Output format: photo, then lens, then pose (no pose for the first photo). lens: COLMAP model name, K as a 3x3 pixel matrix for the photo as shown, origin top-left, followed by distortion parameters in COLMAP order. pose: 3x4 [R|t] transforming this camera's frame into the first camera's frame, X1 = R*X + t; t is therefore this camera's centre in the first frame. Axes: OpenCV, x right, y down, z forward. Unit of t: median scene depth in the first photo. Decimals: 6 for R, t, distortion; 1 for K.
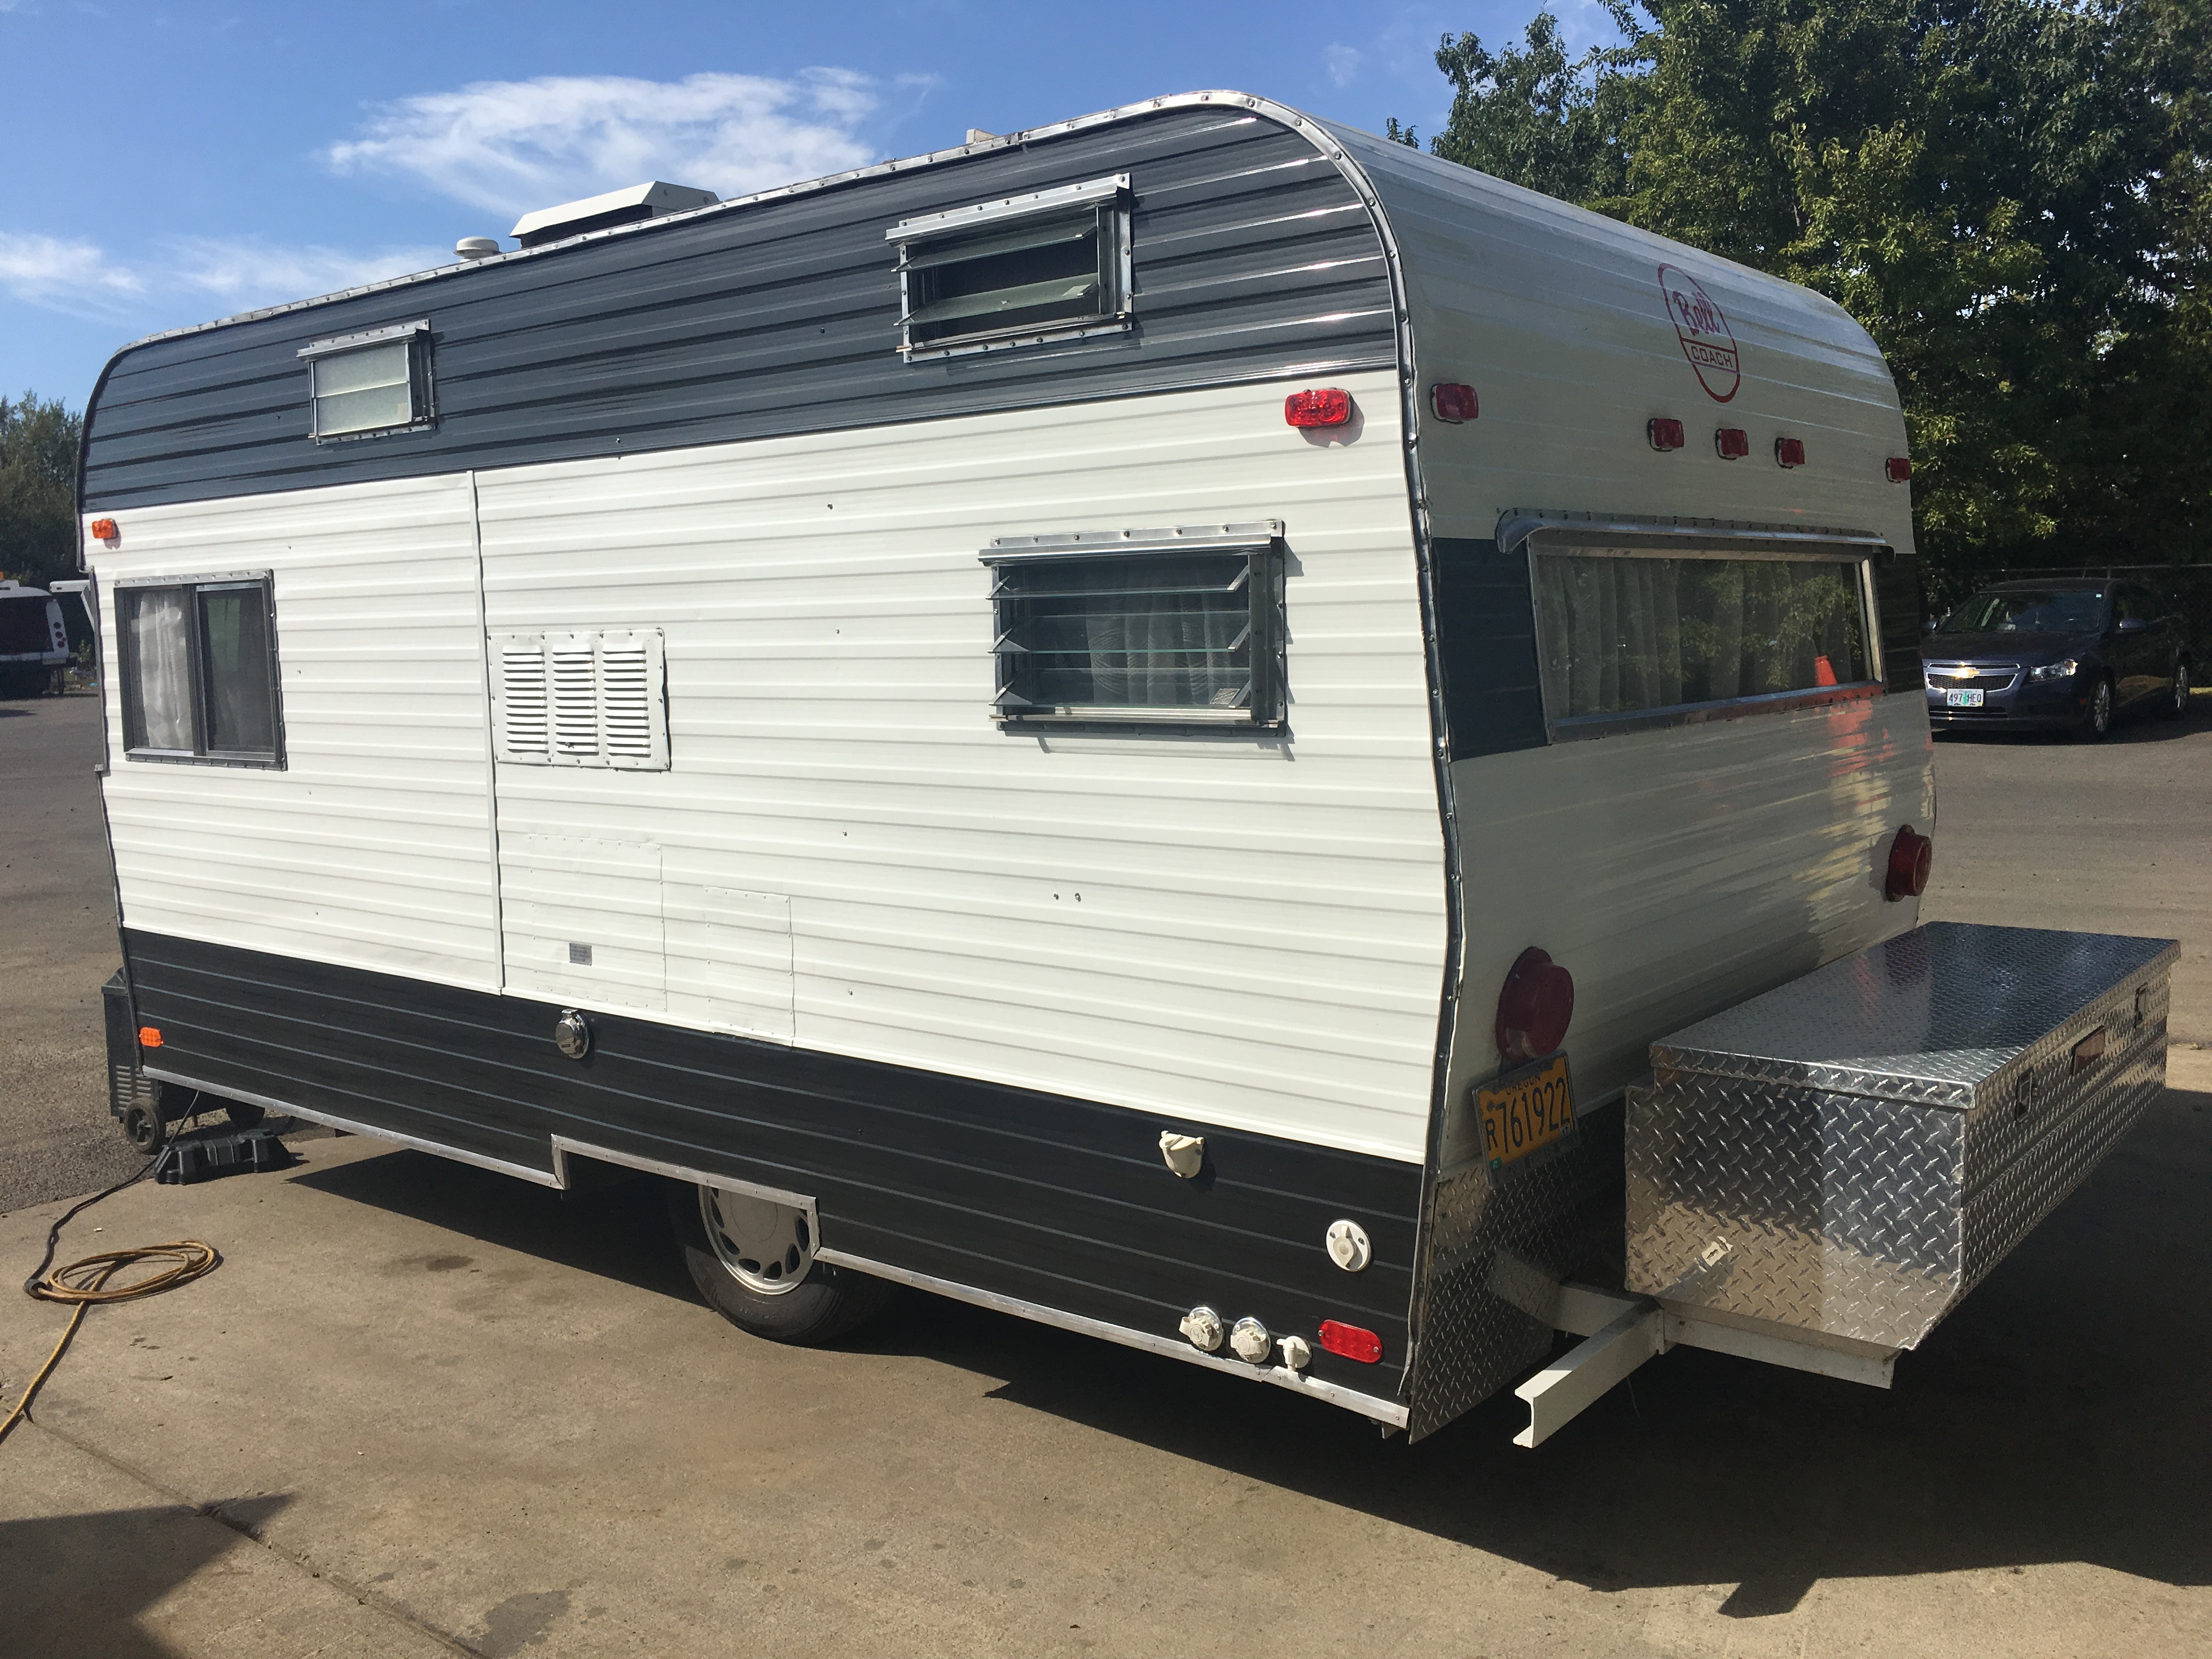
lens RADIAL K [[1881.2, 0, 1106.0], [0, 1881.2, 829.5], [0, 0, 1]] dist [0.113719, -0.186315]
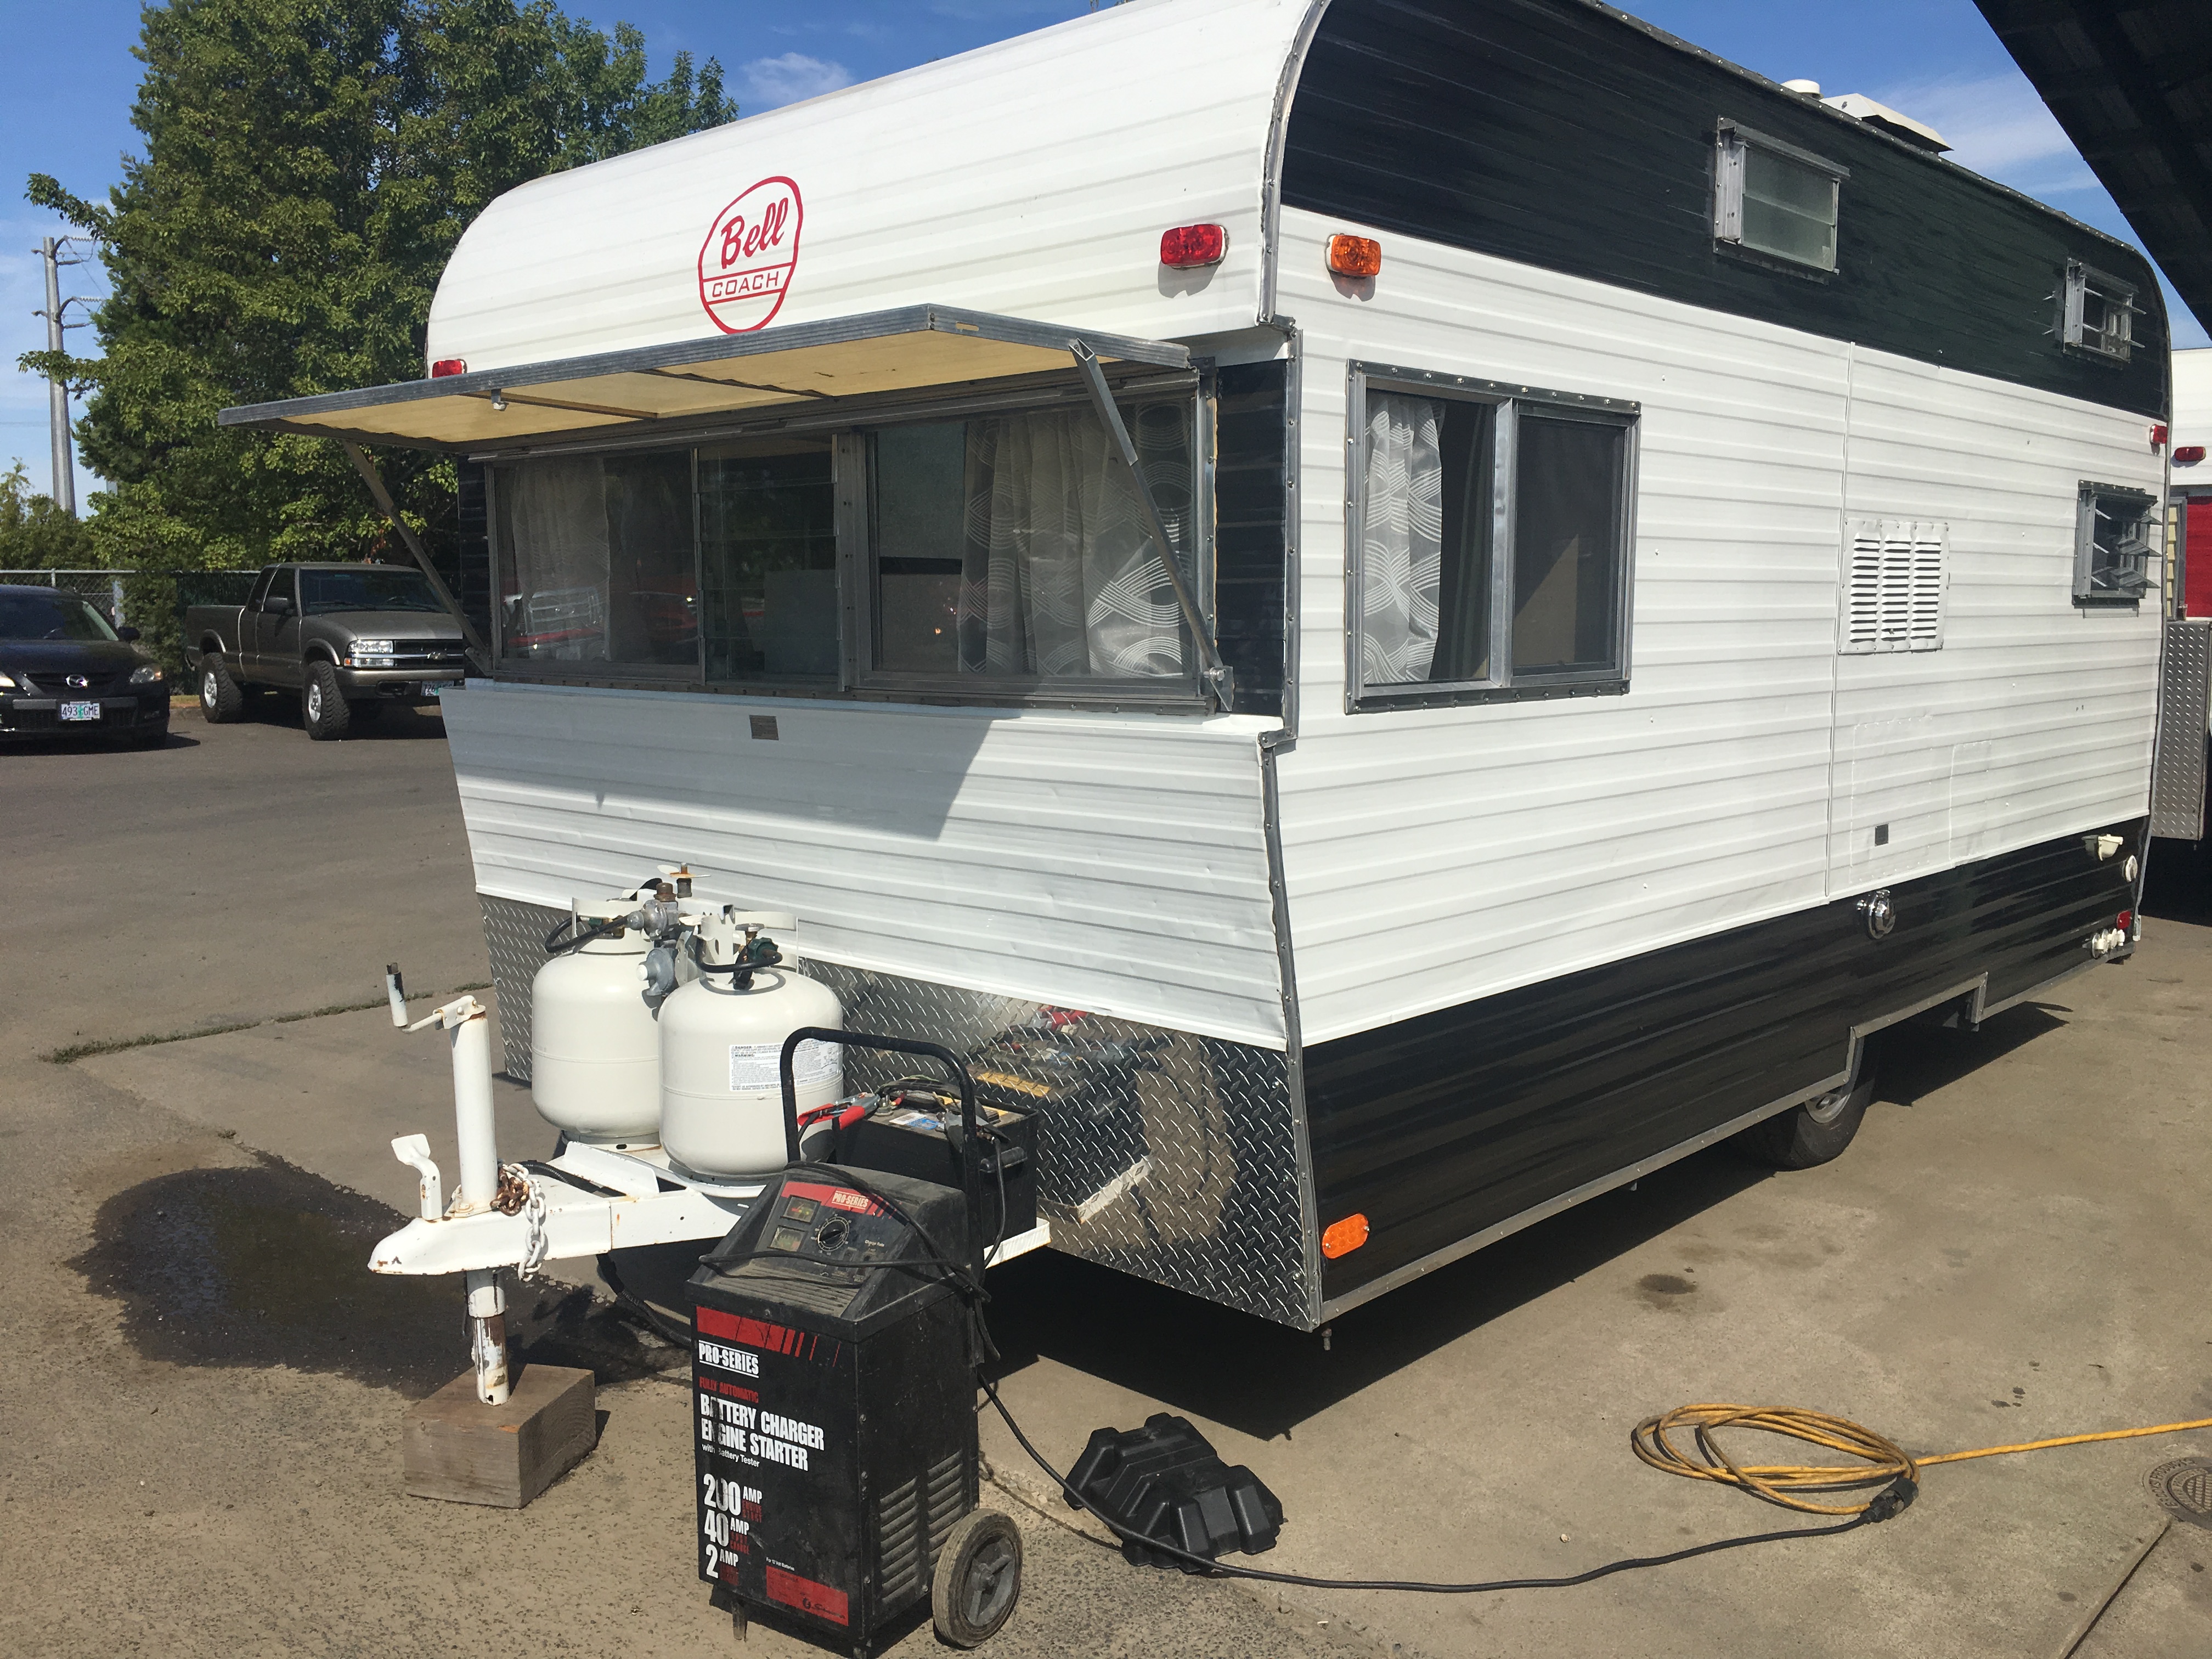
lens RADIAL K [[1881.2, 0, 1106.0], [0, 1881.2, 829.5], [0, 0, 1]] dist [0.113719, -0.186315]
pose [[0.068320, -0.090711, 0.993531, -1.267901], [0.112289, 0.990229, 0.082688, -0.066949], [-0.991324, 0.105913, 0.077839, 1.265679]]
